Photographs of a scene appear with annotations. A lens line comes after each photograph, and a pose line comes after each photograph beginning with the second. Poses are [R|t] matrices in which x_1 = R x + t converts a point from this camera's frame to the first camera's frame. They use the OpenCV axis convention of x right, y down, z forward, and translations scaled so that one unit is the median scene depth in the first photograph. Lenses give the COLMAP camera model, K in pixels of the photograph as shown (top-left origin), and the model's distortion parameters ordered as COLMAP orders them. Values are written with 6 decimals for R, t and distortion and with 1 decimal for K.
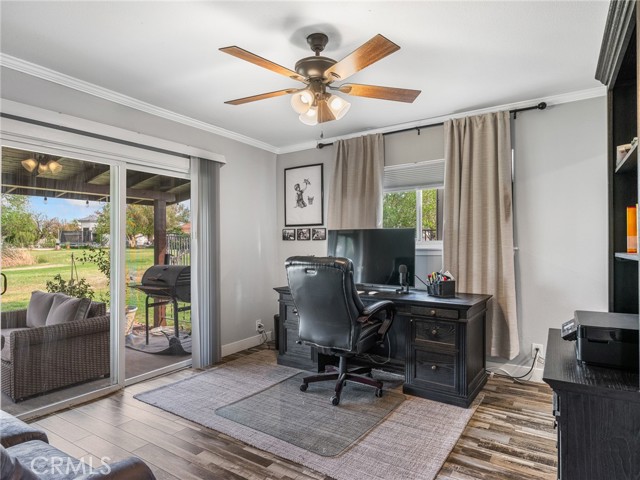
lens RADIAL K [[372.3, 0, 318.4], [0, 372.3, 242.7], [0, 0, 1]] dist [-0.000185, 0.000028]
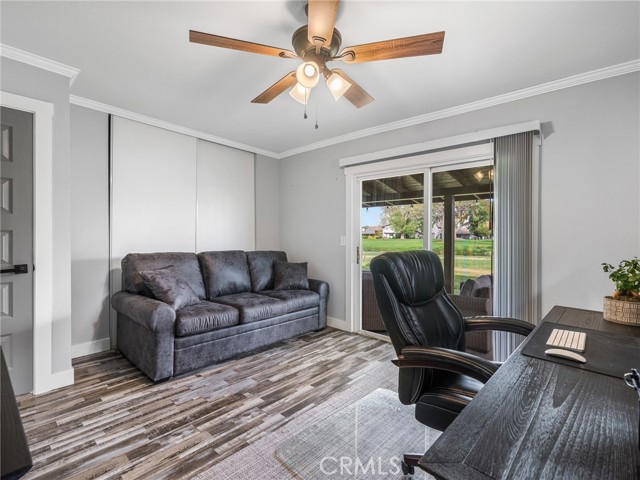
lens RADIAL K [[316.5, 0, 315.6], [0, 316.5, 235.9], [0, 0, 1]] dist [0.005209, 0.001261]
pose [[-0.147526, 0.000145, -0.989058, 0.570097], [-0.006413, 0.999979, 0.001103, 0.003346], [0.989037, 0.006505, -0.147522, 0.803679]]
